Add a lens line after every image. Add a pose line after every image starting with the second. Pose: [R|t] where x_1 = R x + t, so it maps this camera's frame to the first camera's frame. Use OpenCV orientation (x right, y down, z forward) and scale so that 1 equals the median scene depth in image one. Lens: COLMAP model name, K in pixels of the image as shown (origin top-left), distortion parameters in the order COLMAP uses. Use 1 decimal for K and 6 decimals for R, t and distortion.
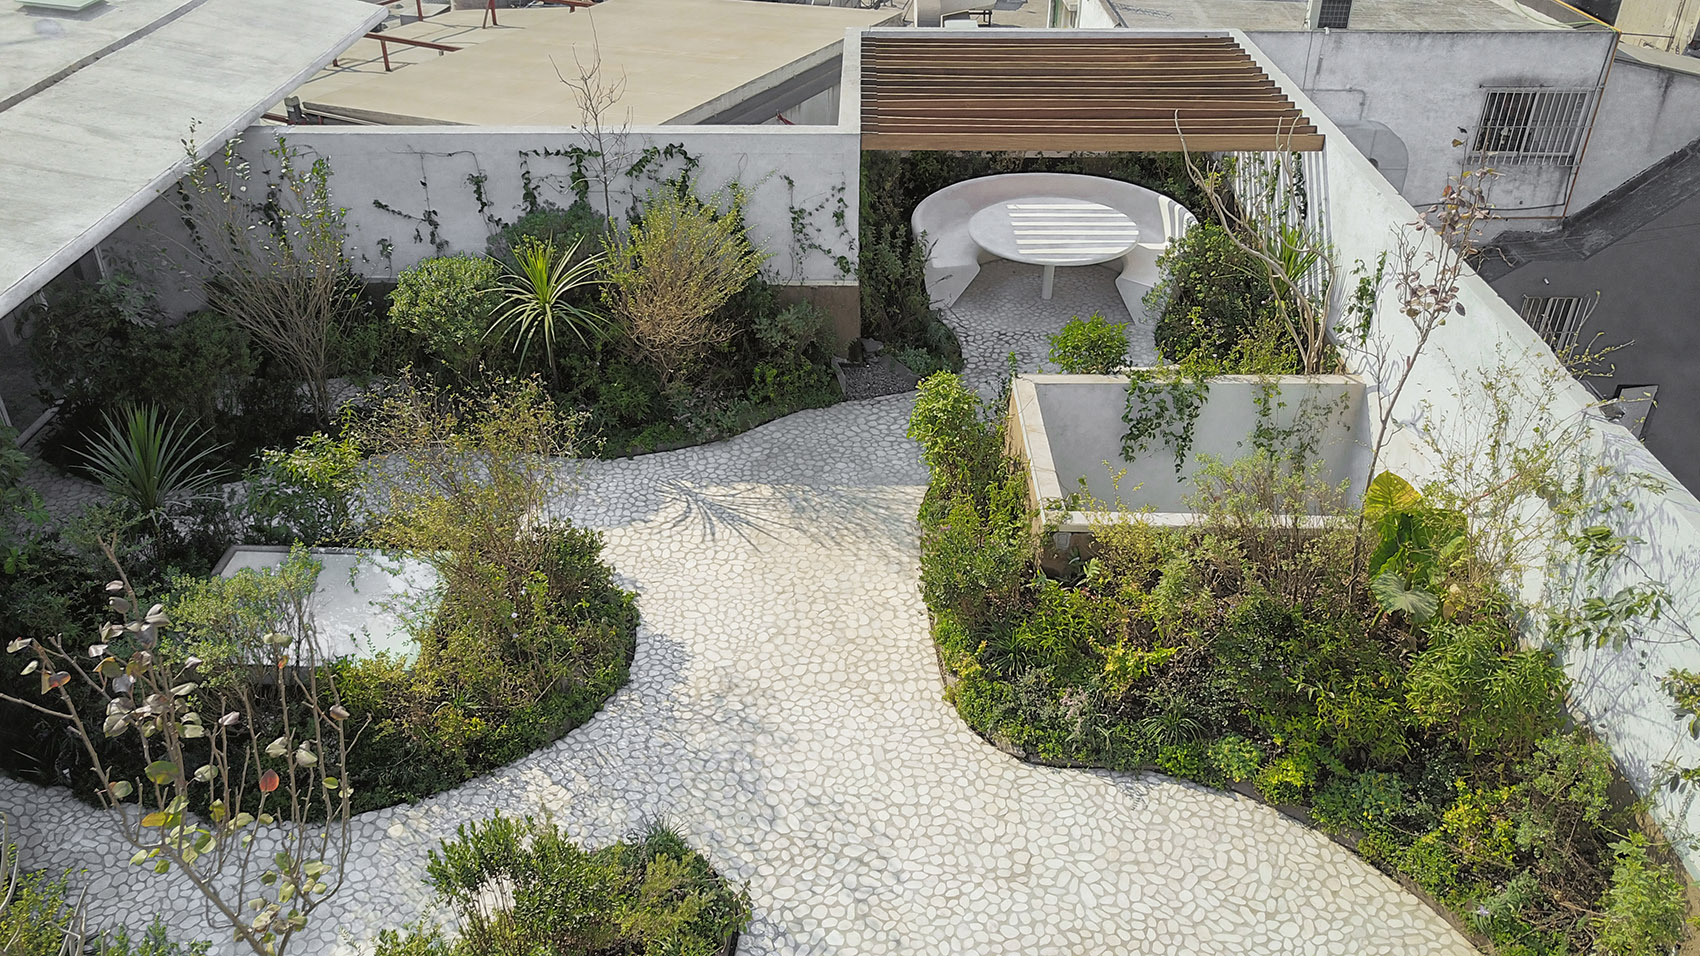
lens RADIAL K [[1333.5, 0, 847.1], [0, 1333.5, 482.4], [0, 0, 1]] dist [-0.011792, -0.002148]
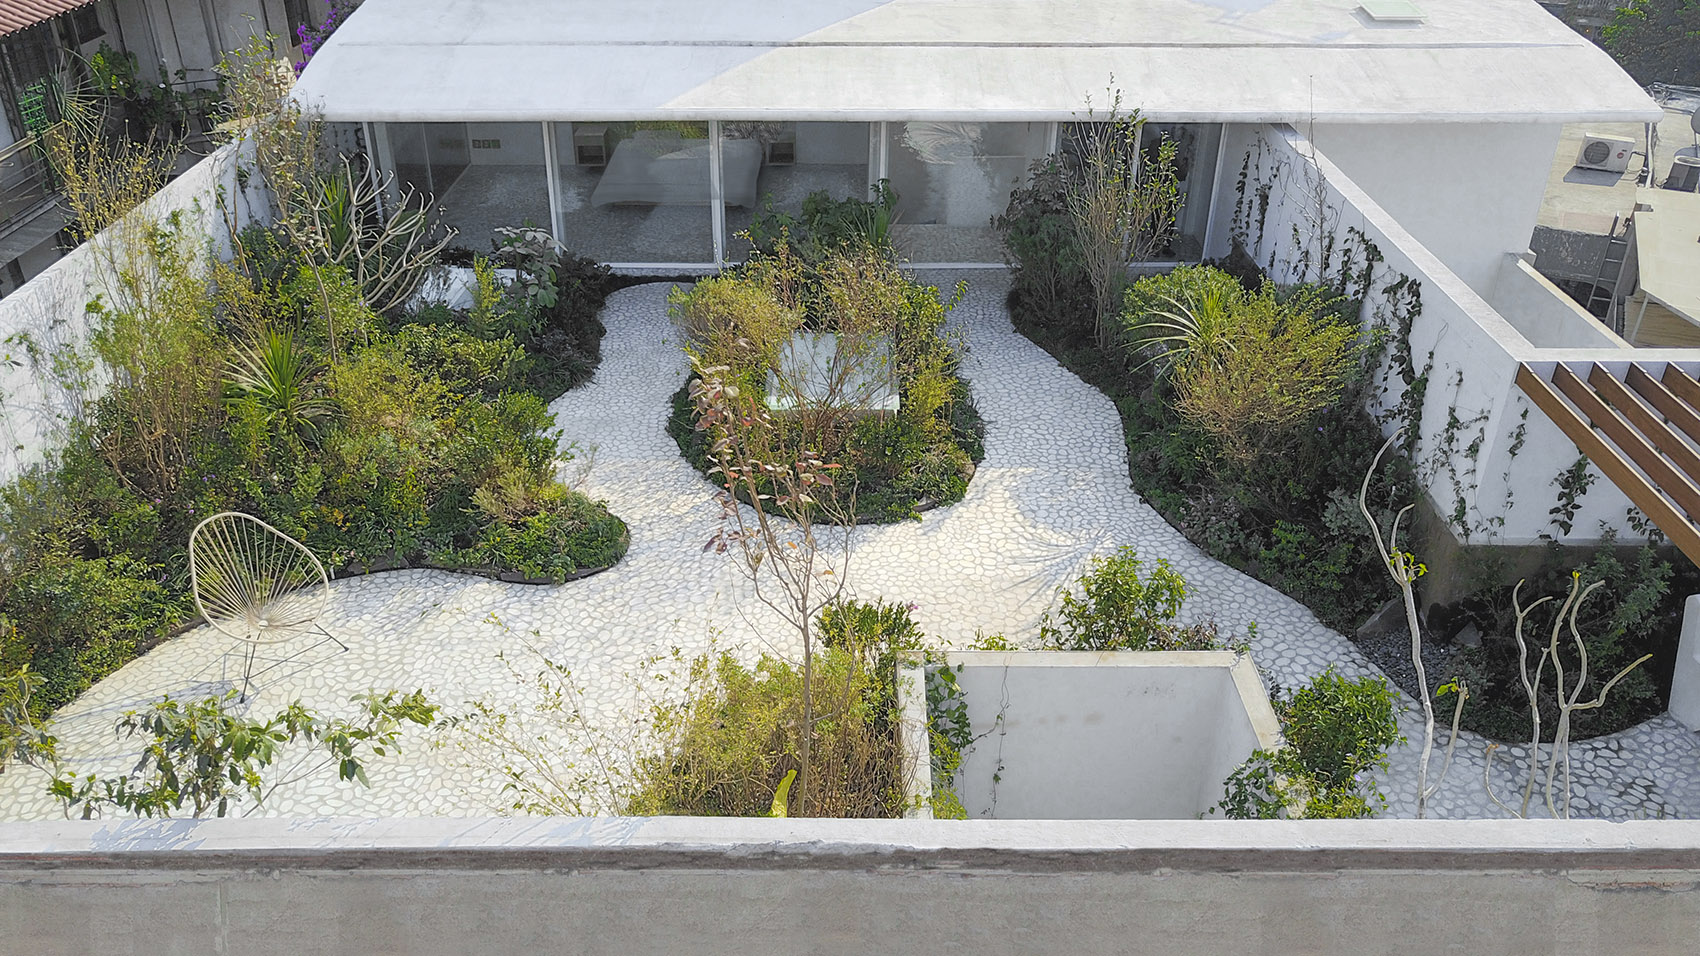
lens RADIAL K [[1333.5, 0, 853.6], [0, 1333.5, 483.8], [0, 0, 1]] dist [-0.011792, -0.002148]
pose [[0.017198, 0.503275, -0.863955, 0.664333], [-0.536668, 0.733711, 0.416721, -0.315540], [0.843618, 0.456490, 0.282710, 0.500849]]
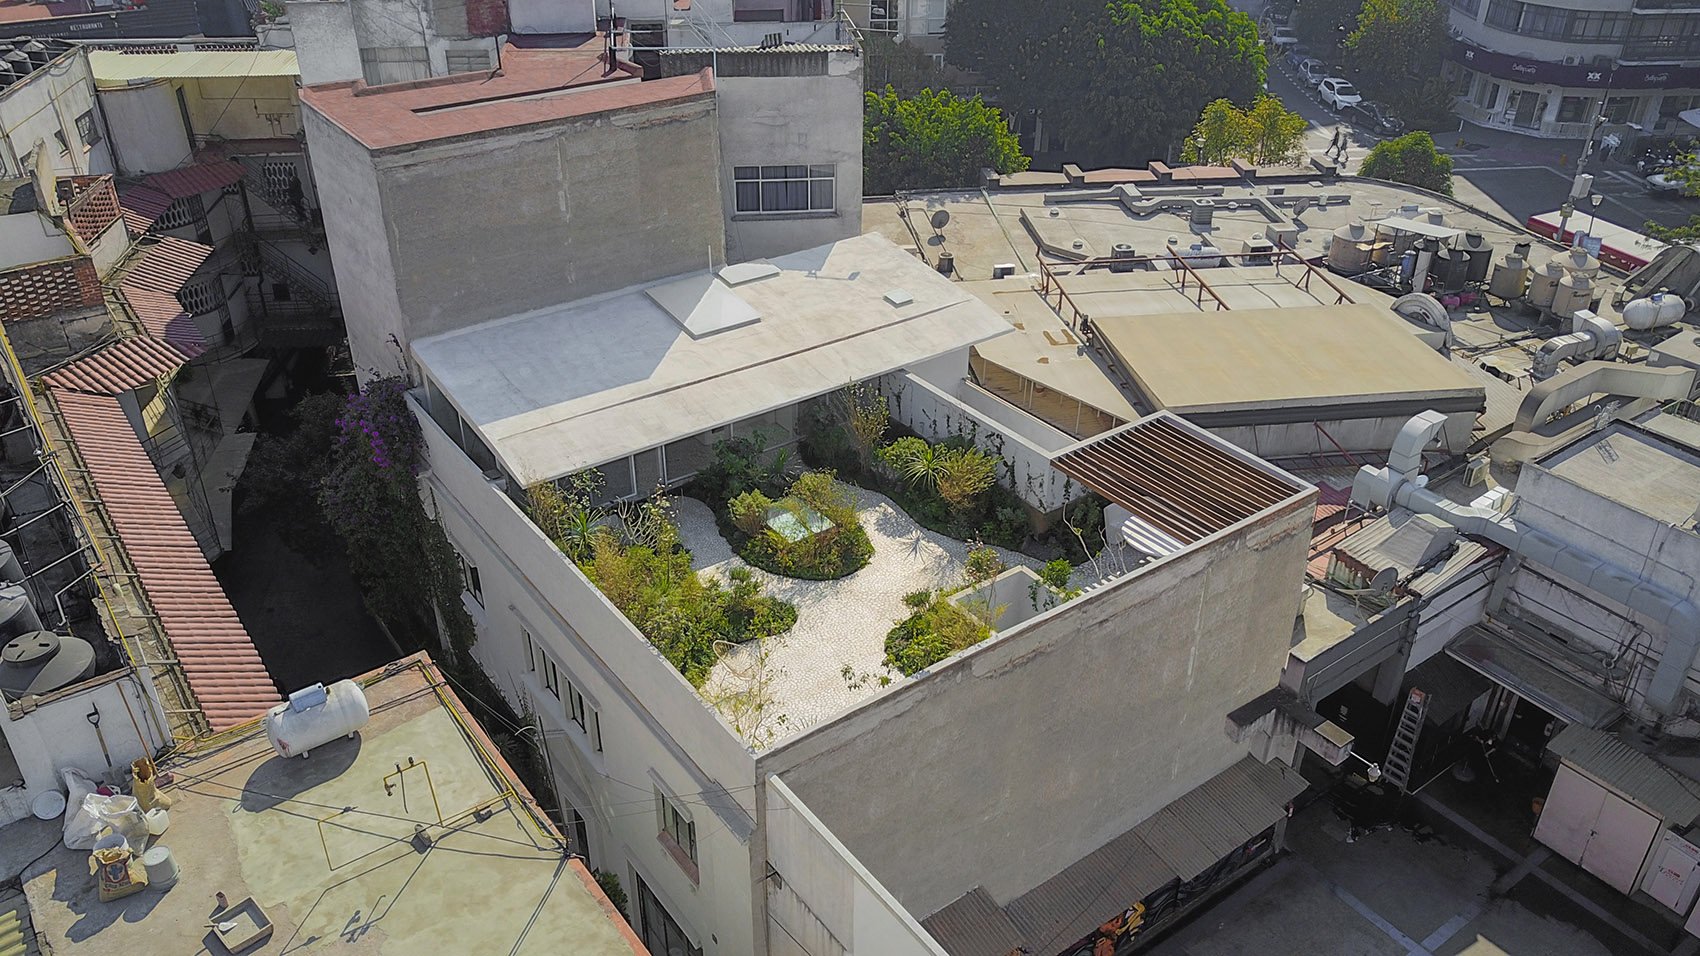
lens RADIAL K [[1333.5, 0, 848.2], [0, 1333.5, 477.9], [0, 0, 1]] dist [-0.011792, -0.002148]
pose [[0.599019, 0.412421, -0.686356, 1.503054], [-0.429193, 0.888999, 0.159606, -0.460267], [0.675995, 0.198972, 0.709536, -1.028117]]
